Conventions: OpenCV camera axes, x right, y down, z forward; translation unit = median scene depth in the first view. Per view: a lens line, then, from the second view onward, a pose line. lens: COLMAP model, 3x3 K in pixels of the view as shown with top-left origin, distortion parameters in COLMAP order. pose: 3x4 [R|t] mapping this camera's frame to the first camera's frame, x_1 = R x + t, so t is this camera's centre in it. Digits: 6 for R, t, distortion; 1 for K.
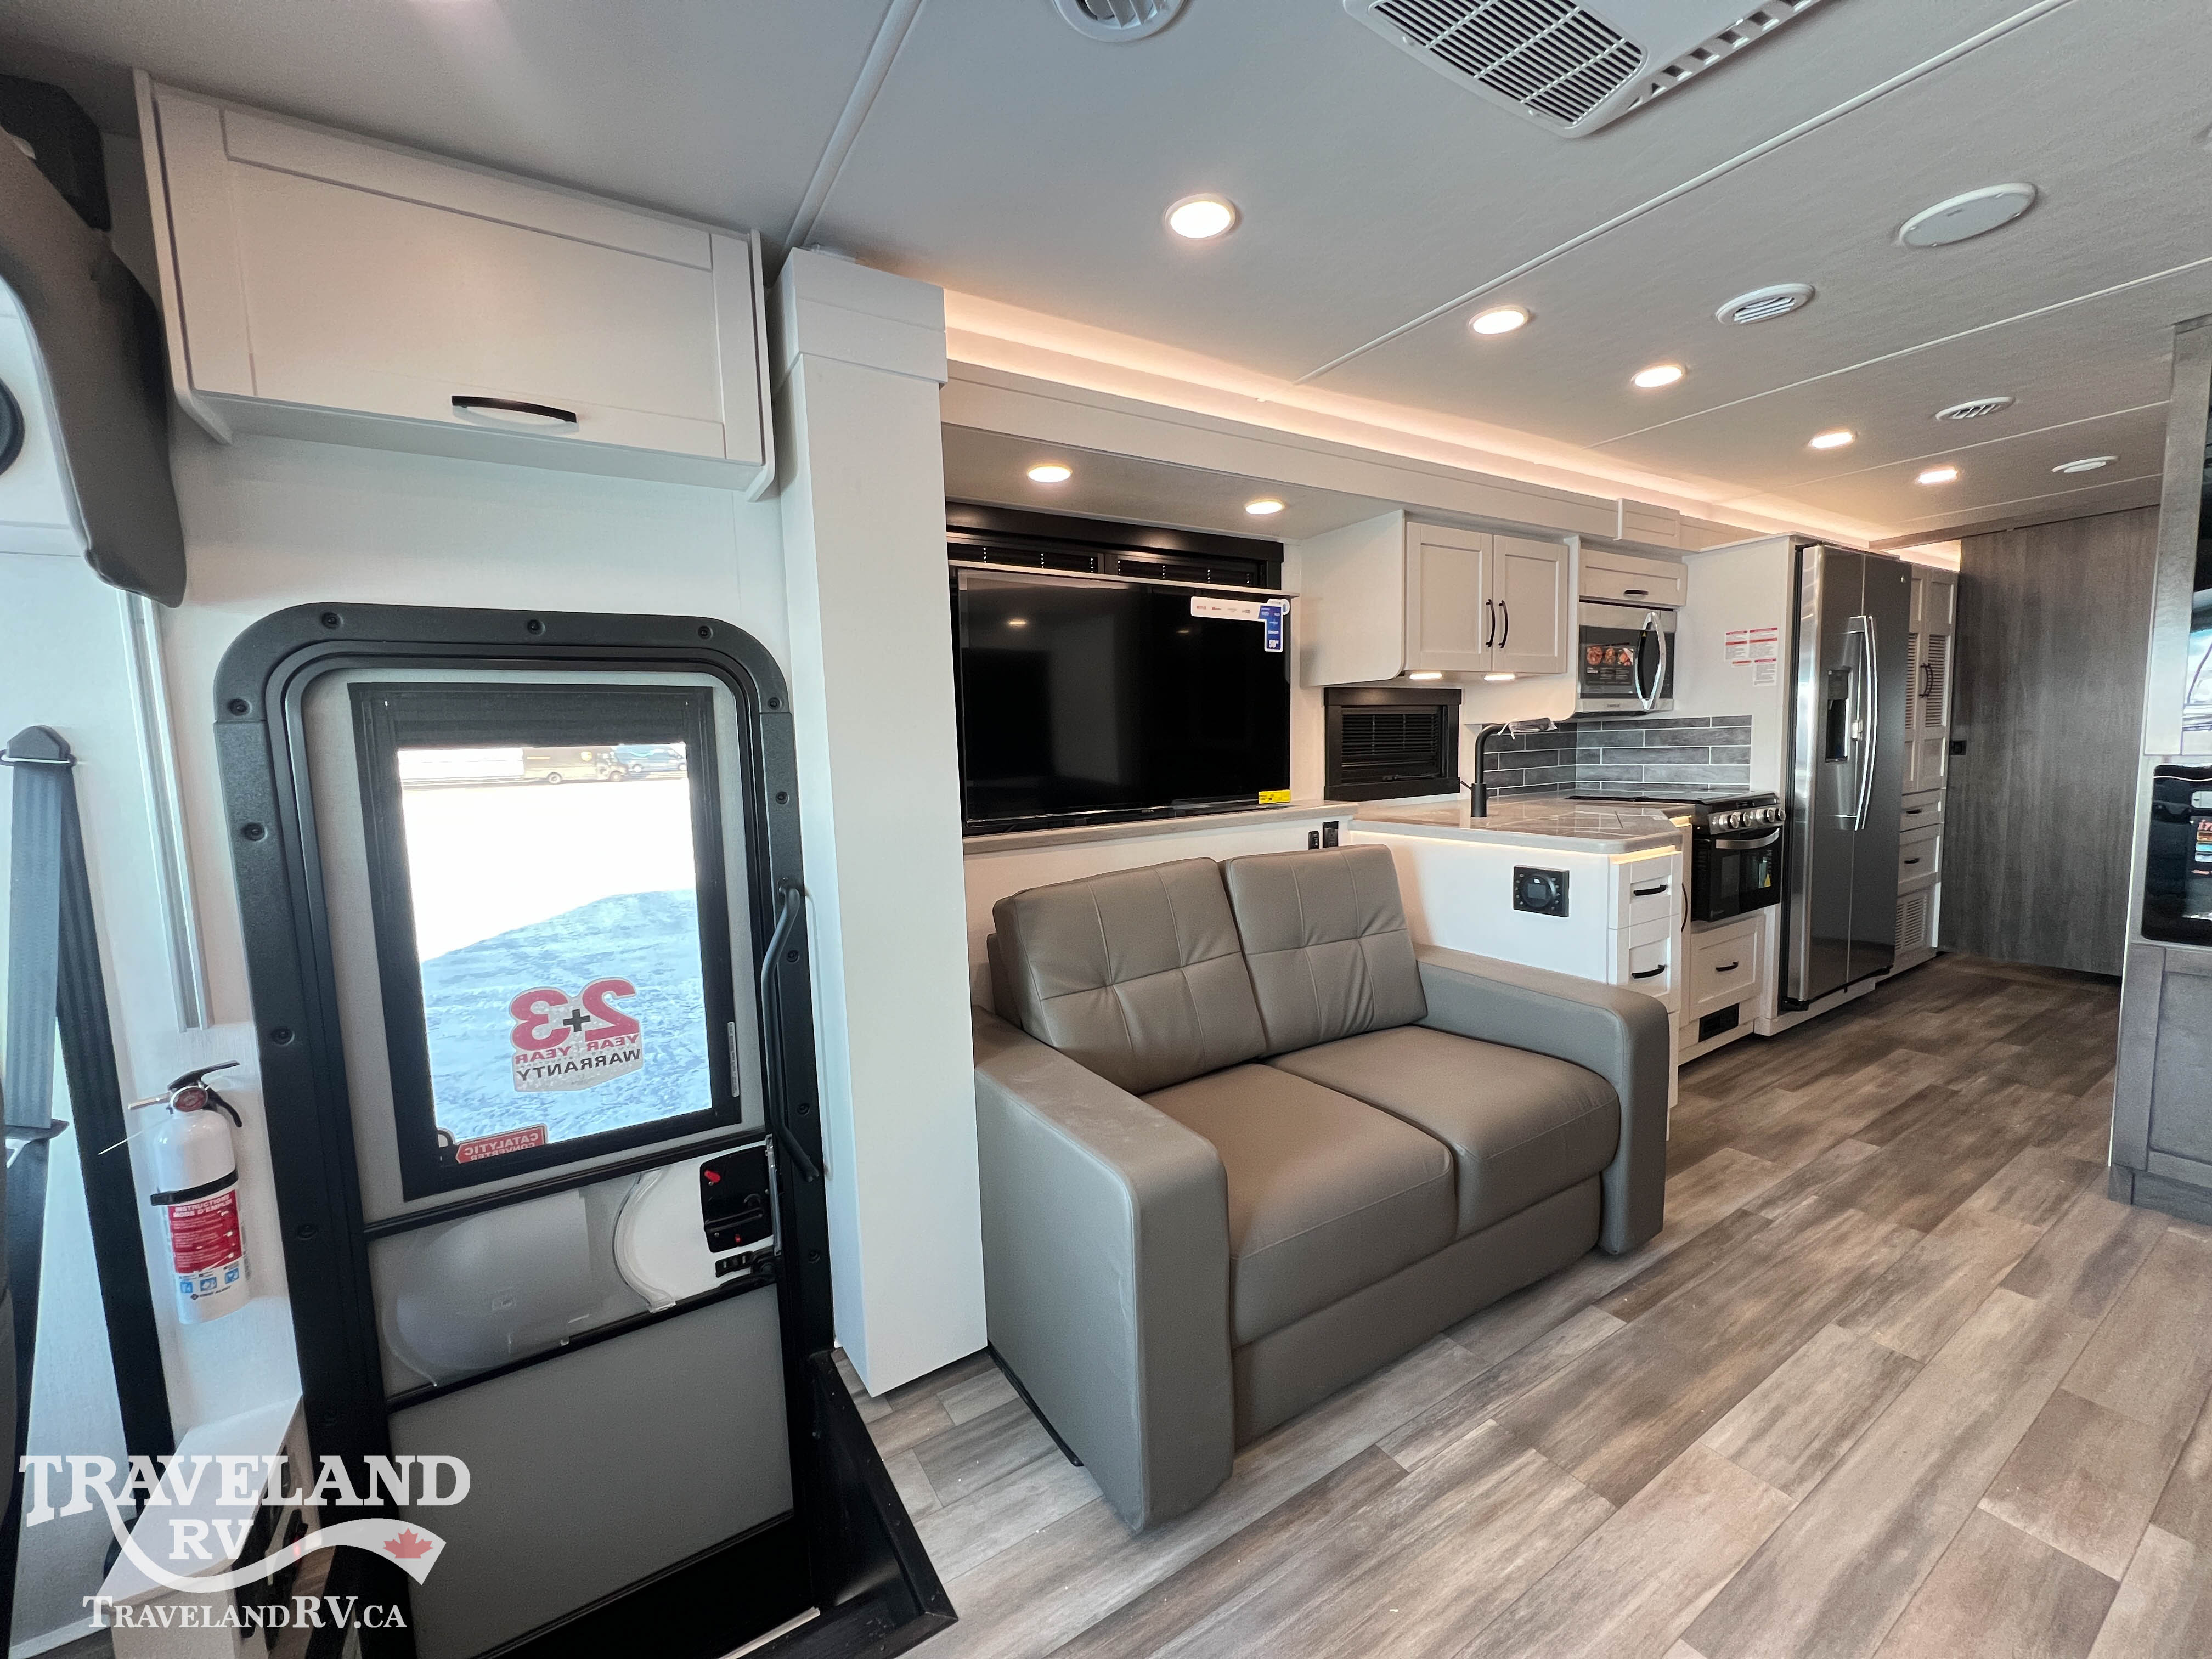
lens RADIAL K [[880.0, 0, 1102.2], [0, 880.0, 827.0], [0, 0, 1]] dist [0.000004, 0.000032]
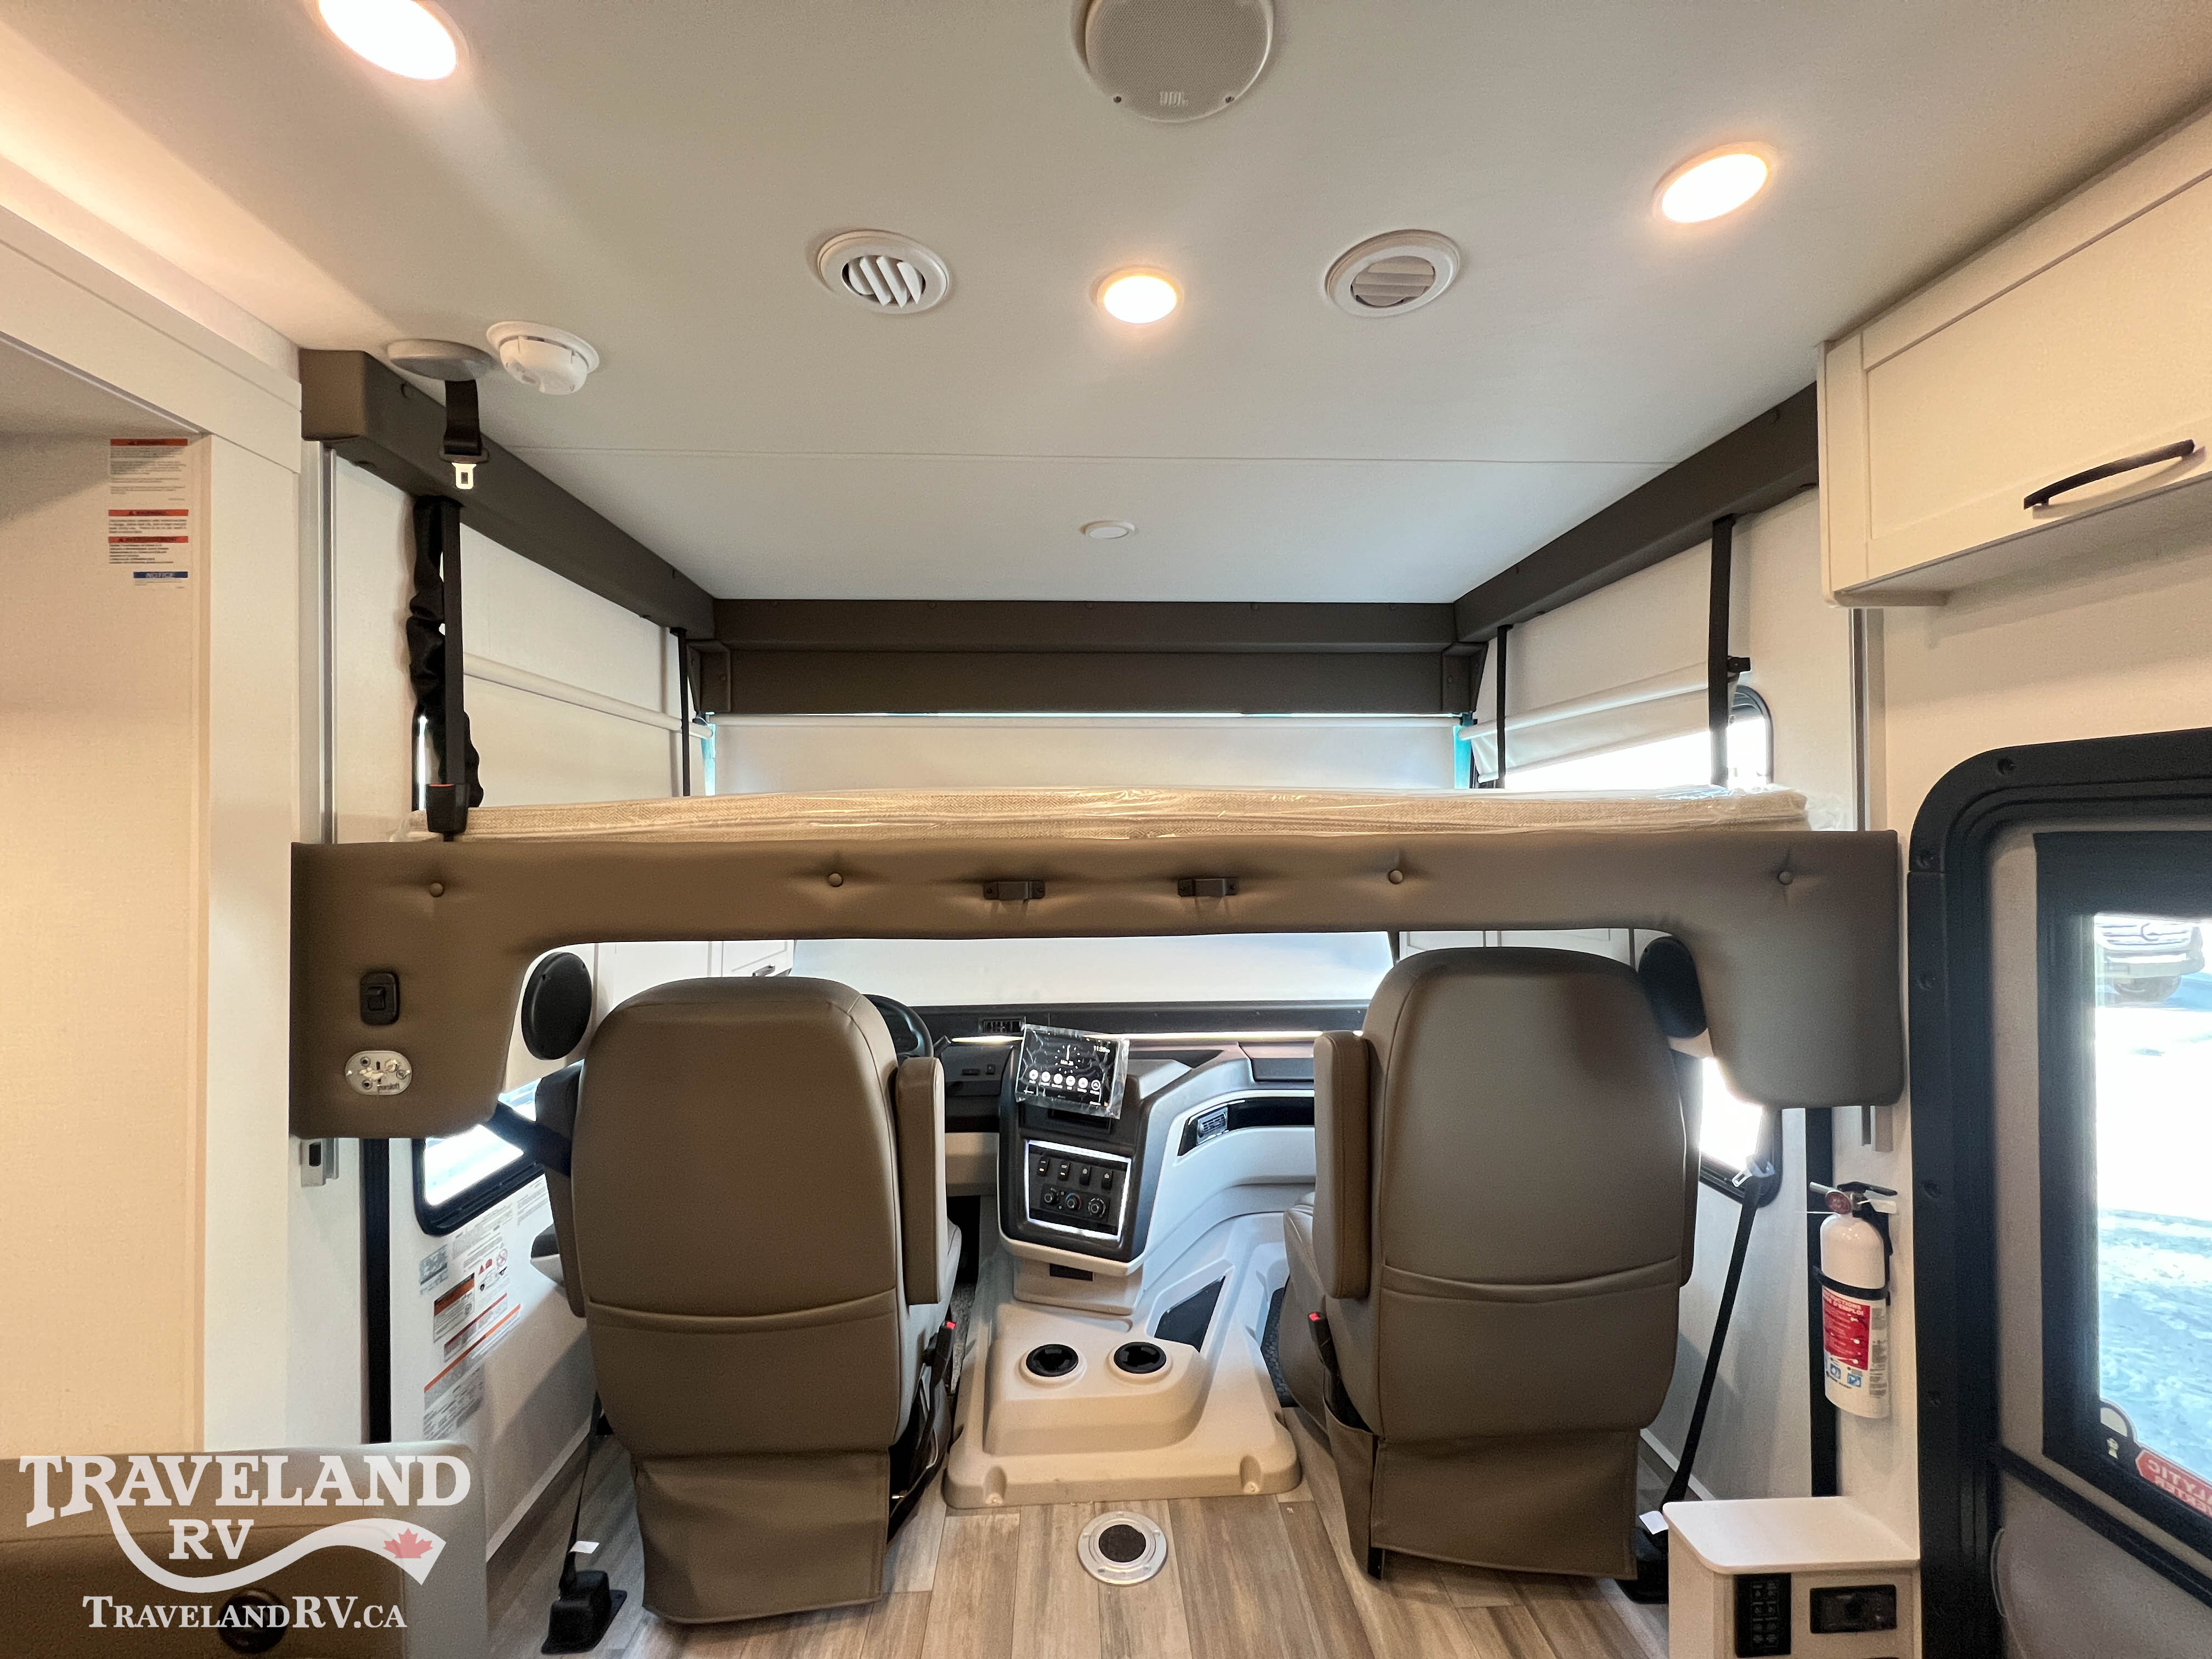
lens RADIAL K [[880.0, 0, 1103.6], [0, 880.0, 826.5], [0, 0, 1]] dist [0.000004, 0.000032]
pose [[-0.487396, 0.025710, -0.872802, 0.252173], [-0.065427, 0.995681, 0.065866, -0.116210], [0.870726, 0.089208, -0.483609, 0.425349]]
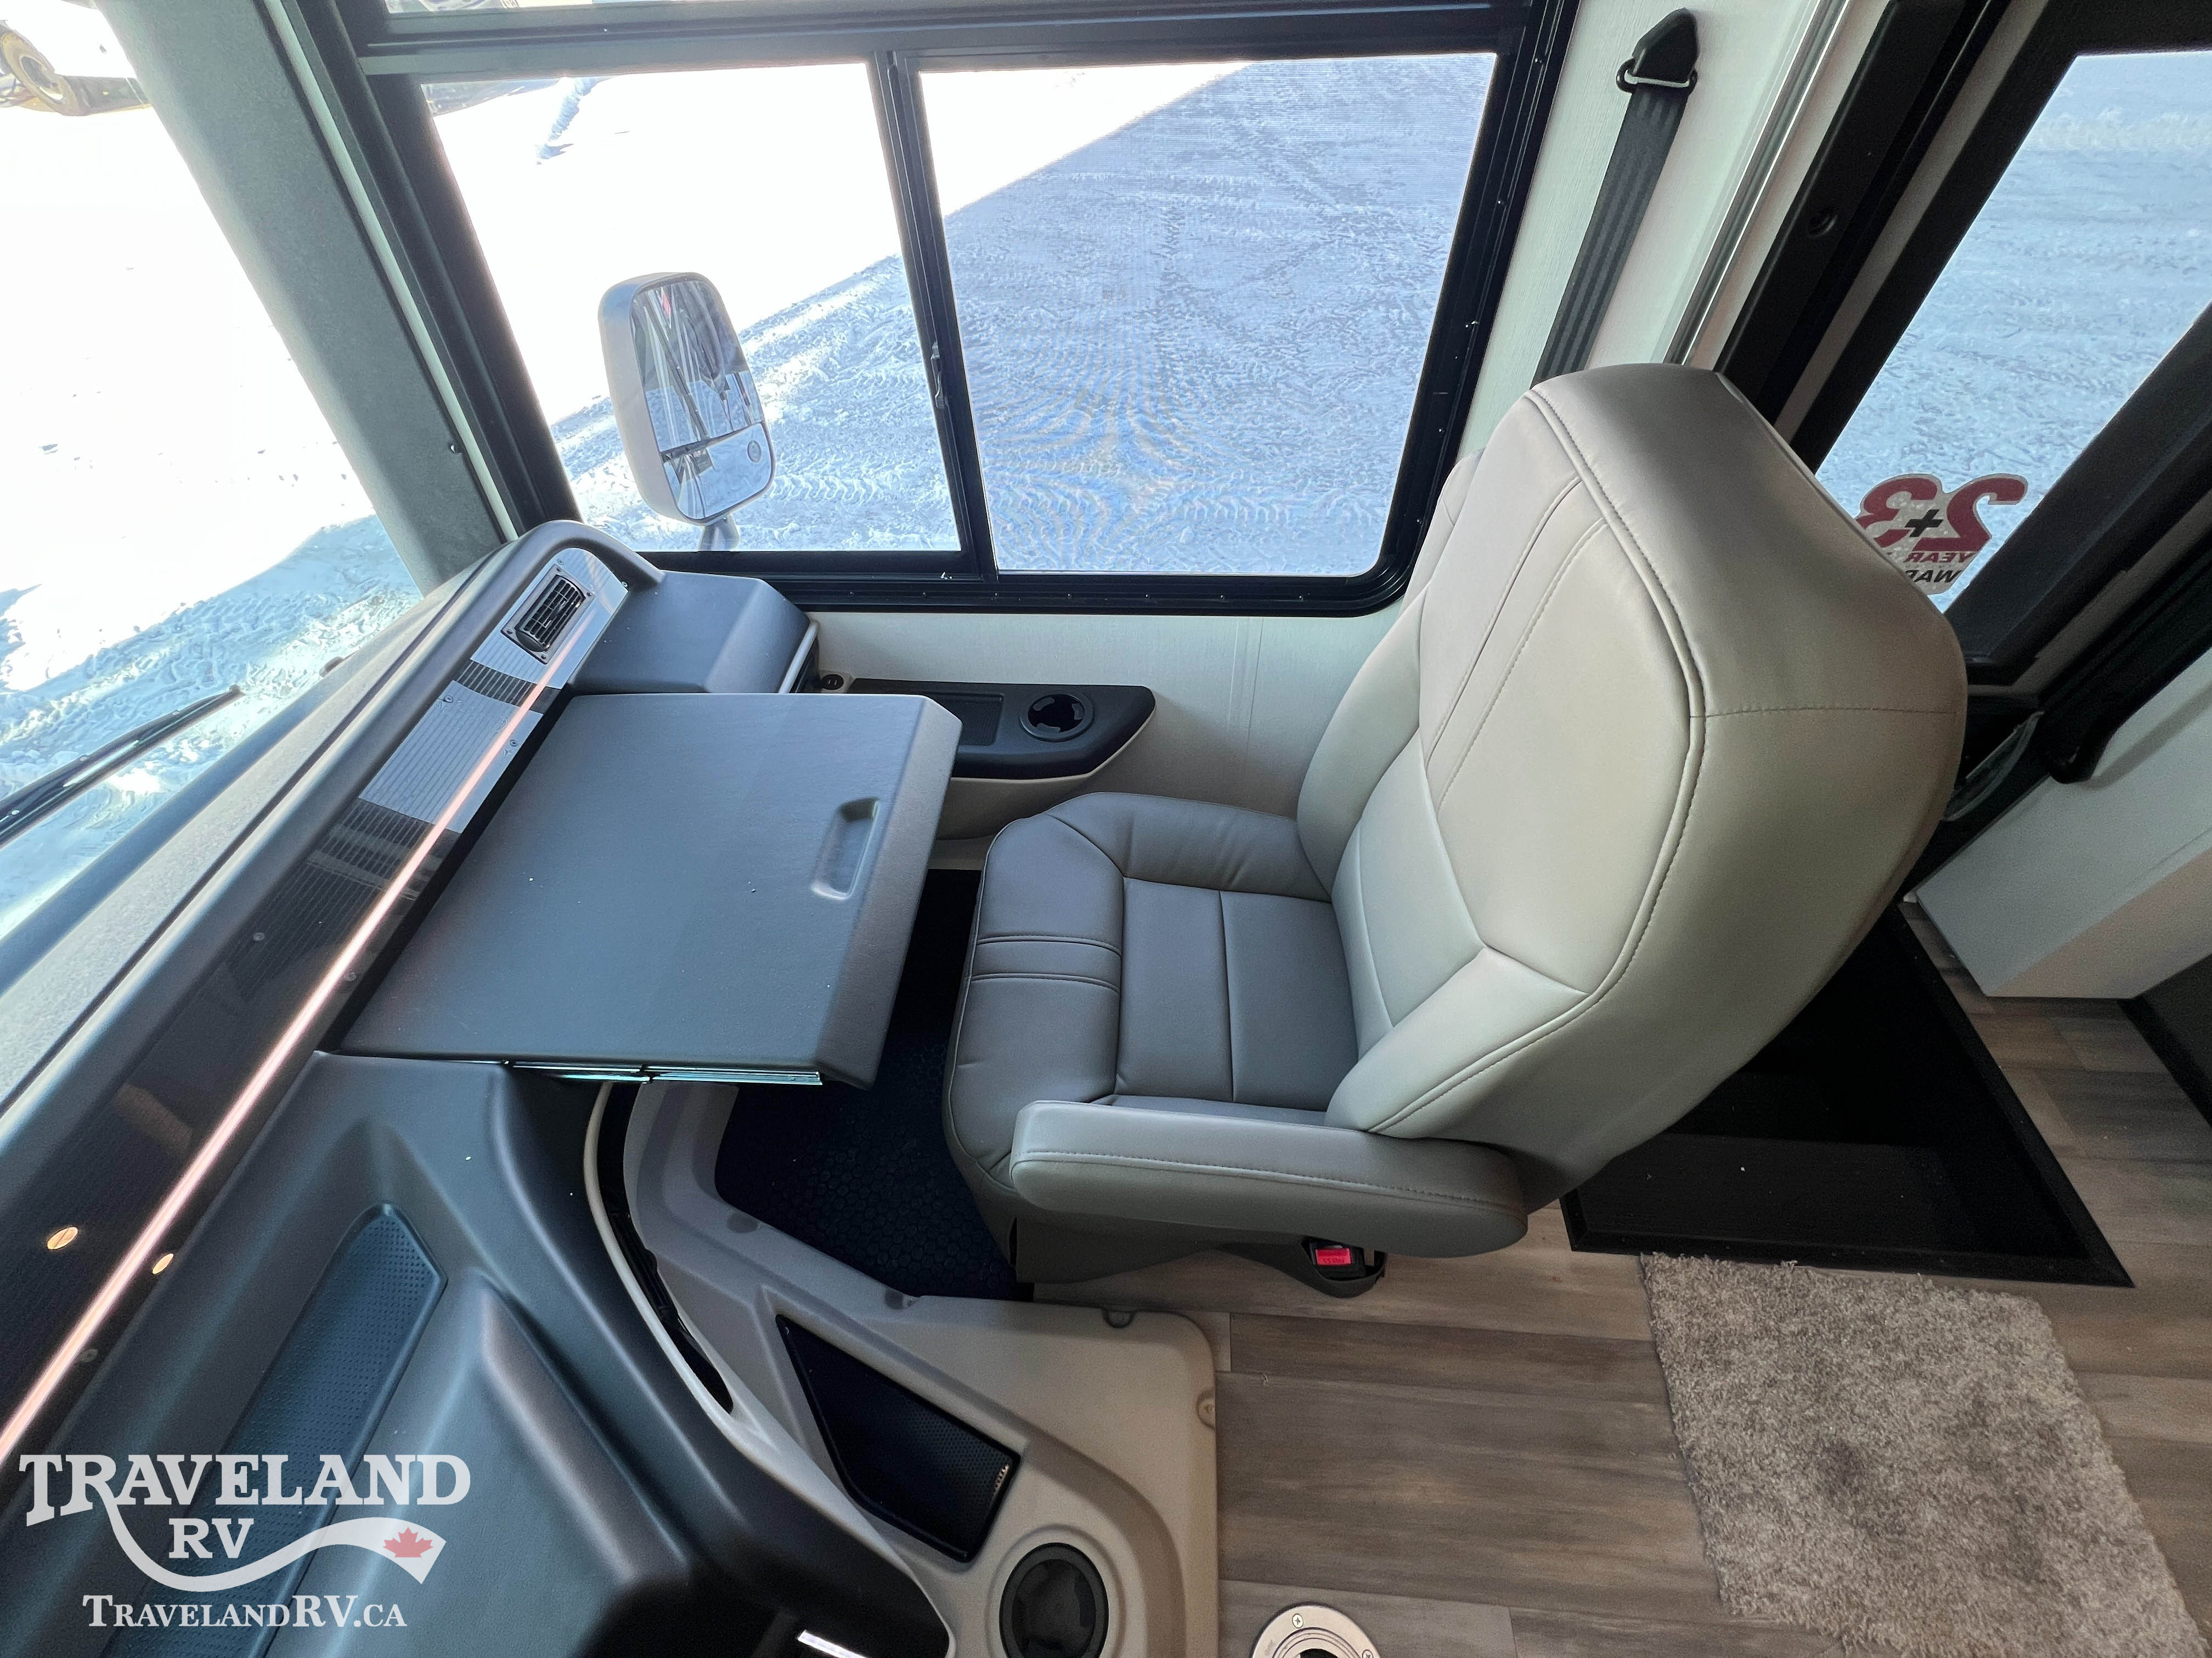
lens RADIAL K [[879.8, 0, 1088.2], [0, 879.8, 814.8], [0, 0, 1]] dist [0.000004, 0.000032]
pose [[0.806421, 0.451066, -0.382394, -0.627756], [-0.039006, 0.685821, 0.726724, -0.100676], [0.590054, -0.571129, 0.570655, 0.014940]]
